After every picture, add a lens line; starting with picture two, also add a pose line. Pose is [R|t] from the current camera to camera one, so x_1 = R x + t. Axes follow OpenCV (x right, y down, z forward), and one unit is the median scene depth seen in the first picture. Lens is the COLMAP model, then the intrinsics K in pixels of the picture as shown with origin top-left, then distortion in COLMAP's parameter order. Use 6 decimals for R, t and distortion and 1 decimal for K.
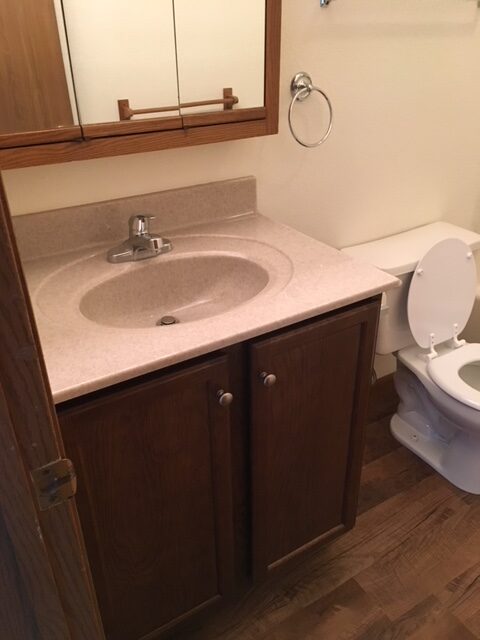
lens RADIAL K [[542.5, 0, 240.0], [0, 542.5, 320.0], [0, 0, 1]] dist [0.089175, -0.122543]
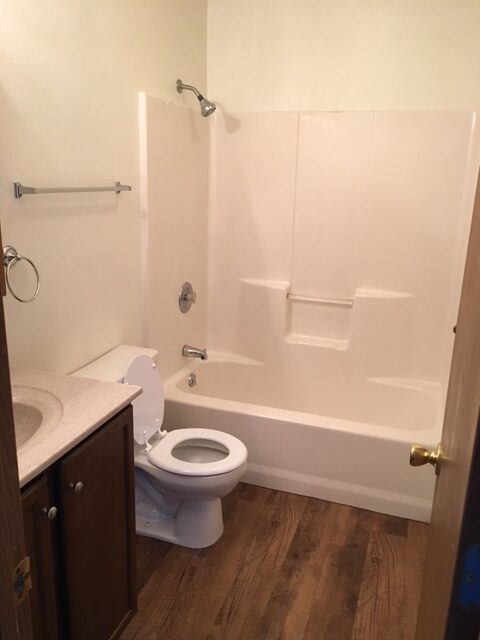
lens RADIAL K [[542.5, 0, 240.0], [0, 542.5, 320.0], [0, 0, 1]] dist [0.089175, -0.122543]
pose [[0.768013, -0.137176, 0.625571, -0.245456], [0.278801, 0.950990, -0.133749, 0.011710], [-0.576565, 0.277131, 0.768617, -0.167986]]
